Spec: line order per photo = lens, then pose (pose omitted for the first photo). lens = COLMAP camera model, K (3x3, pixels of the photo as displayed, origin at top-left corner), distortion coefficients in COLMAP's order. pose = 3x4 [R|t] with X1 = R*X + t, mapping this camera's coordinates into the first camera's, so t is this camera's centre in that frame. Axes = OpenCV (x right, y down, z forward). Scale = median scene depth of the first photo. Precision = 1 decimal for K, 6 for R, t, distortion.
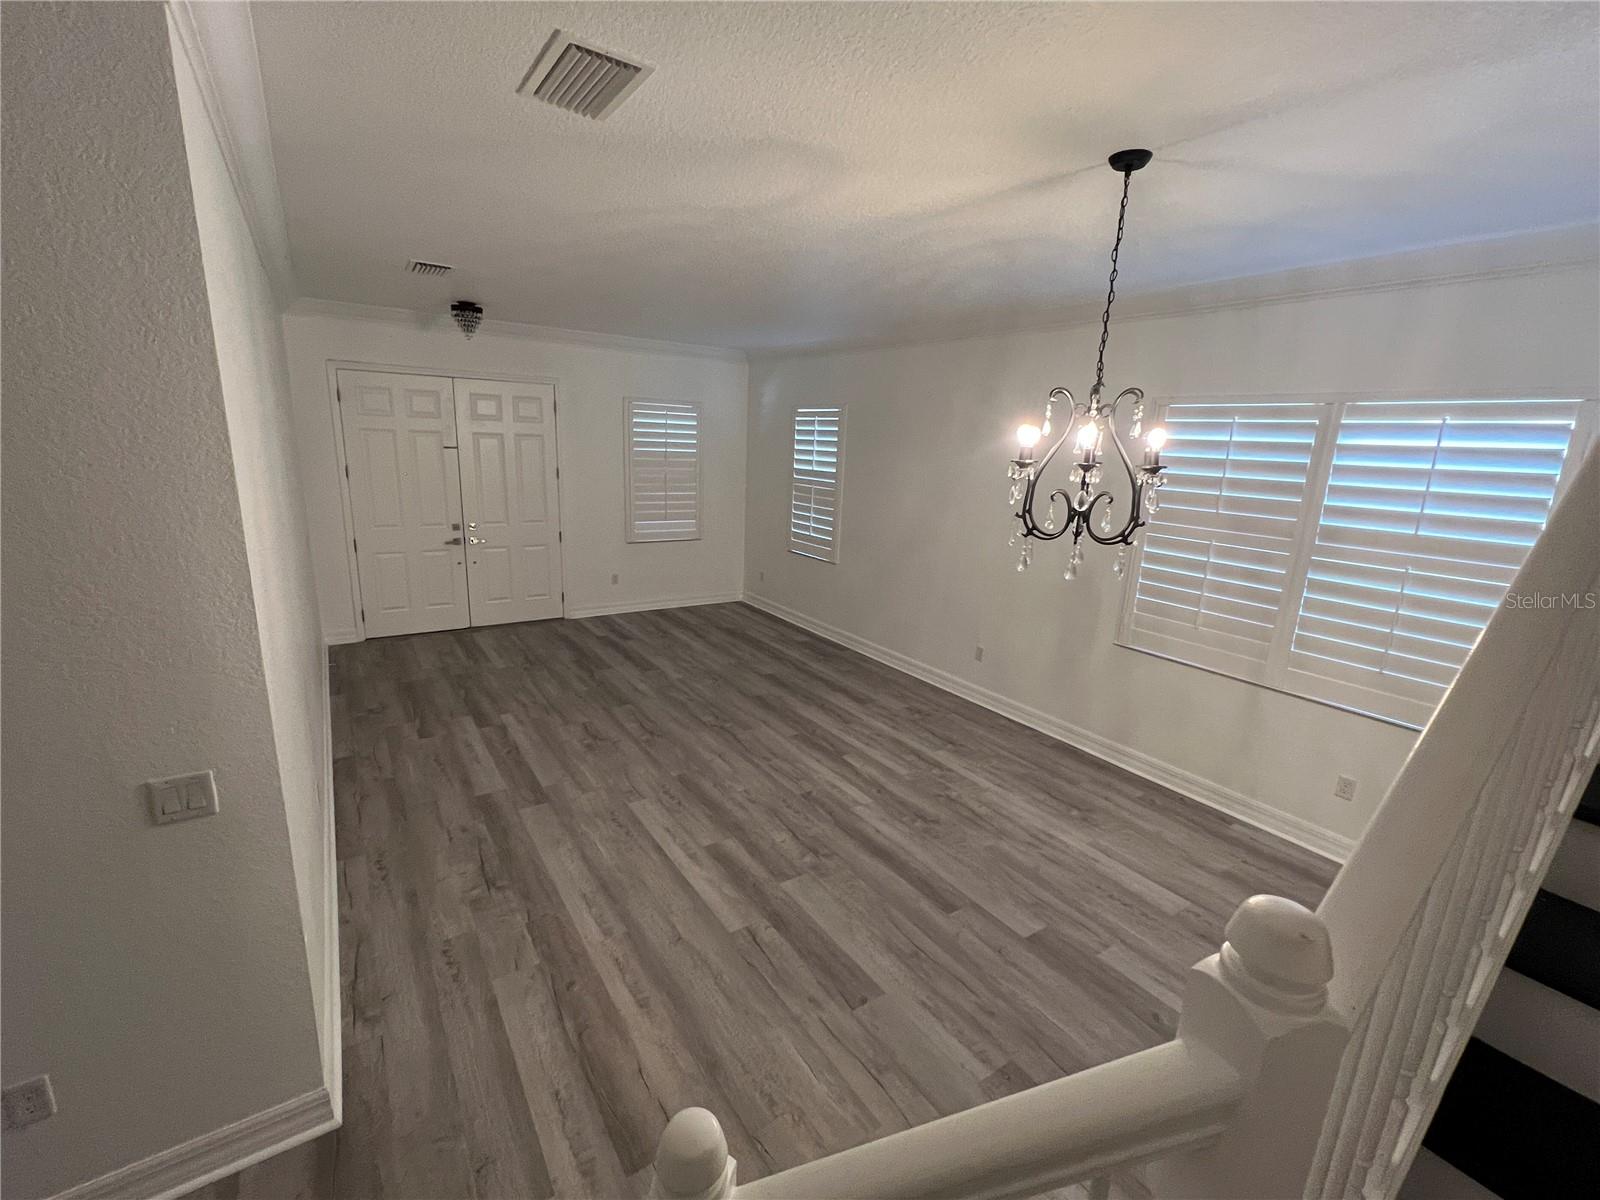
lens RADIAL K [[692.5, 0, 786.0], [0, 692.5, 604.9], [0, 0, 1]] dist [-0.001328, 0.000201]
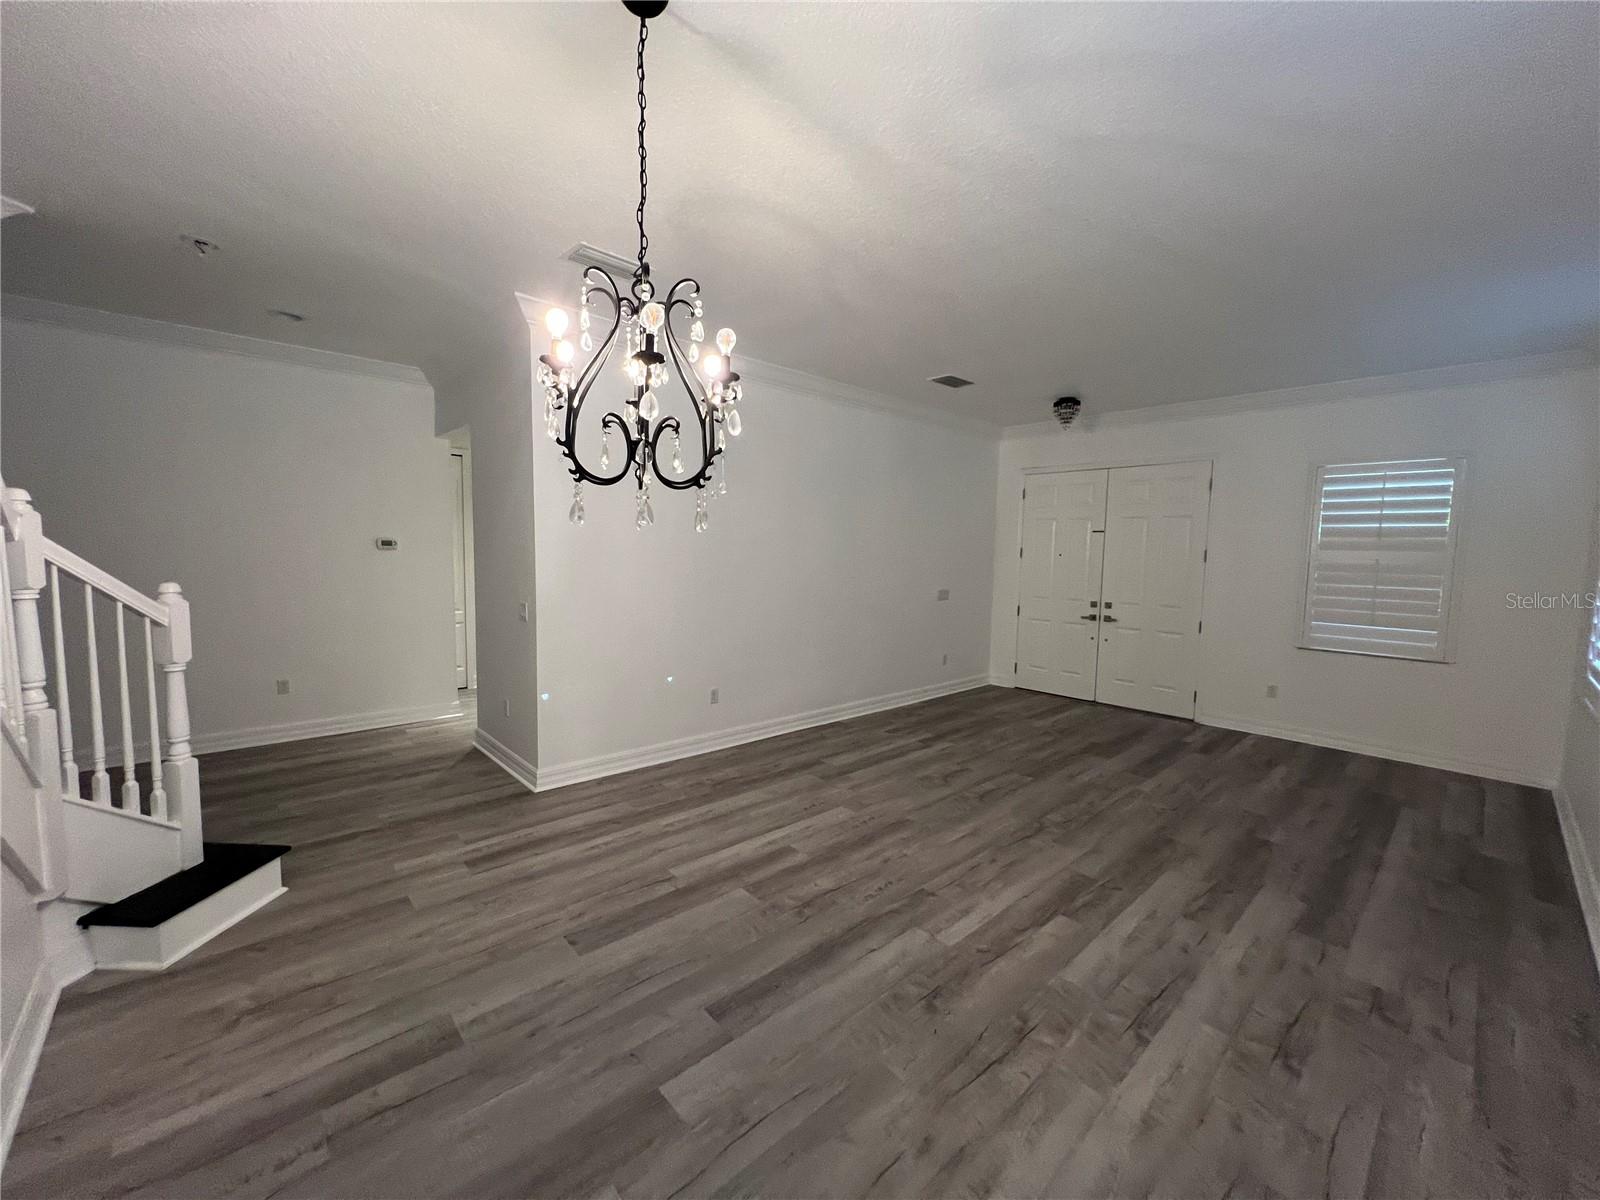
lens RADIAL K [[631.7, 0, 799.8], [0, 631.7, 607.1], [0, 0, 1]] dist [-0.002130, 0.000768]
pose [[0.161350, 0.053276, -0.985458, 0.654685], [-0.248469, 0.968569, 0.011681, -0.009999], [0.955107, 0.242971, 0.169516, 0.630773]]
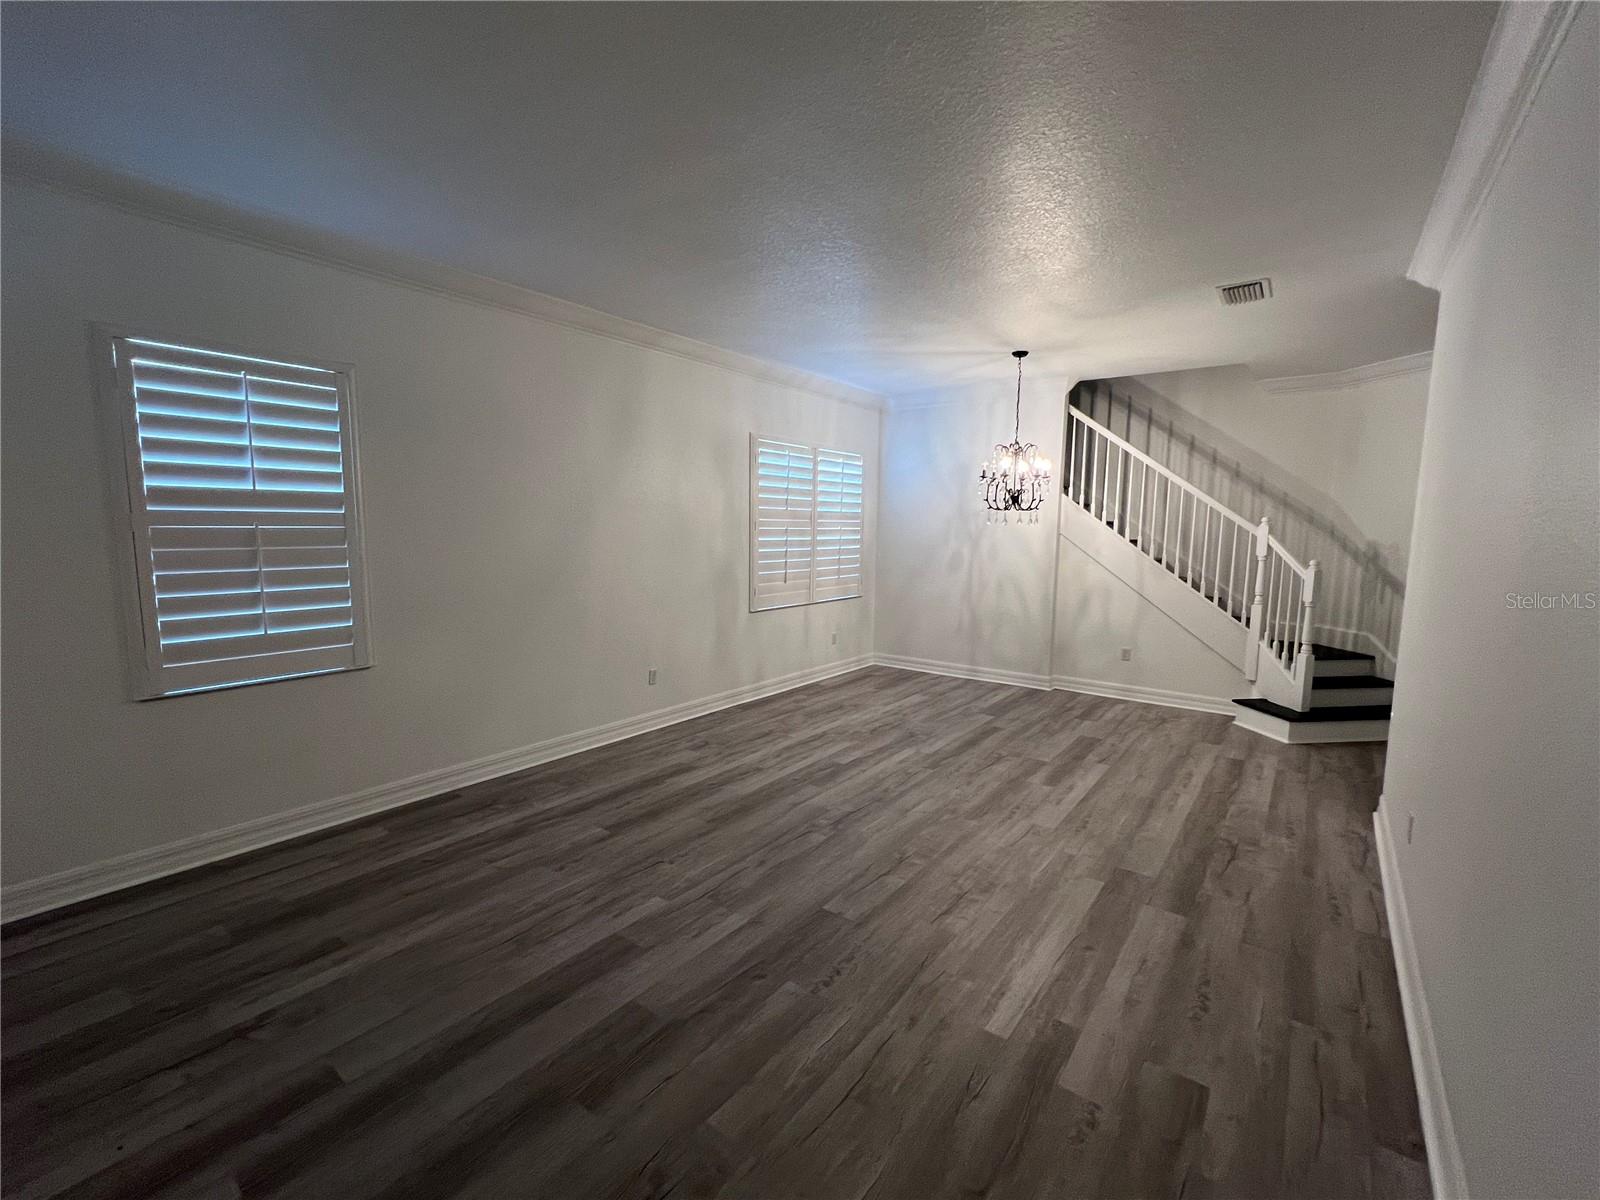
lens RADIAL K [[692.5, 0, 814.9], [0, 692.5, 597.3], [0, 0, 1]] dist [-0.001328, 0.000201]
pose [[-0.353470, -0.145959, 0.923989, -0.855660], [0.195116, 0.954523, 0.225424, -0.265171], [-0.914871, 0.259966, -0.308916, 1.371299]]
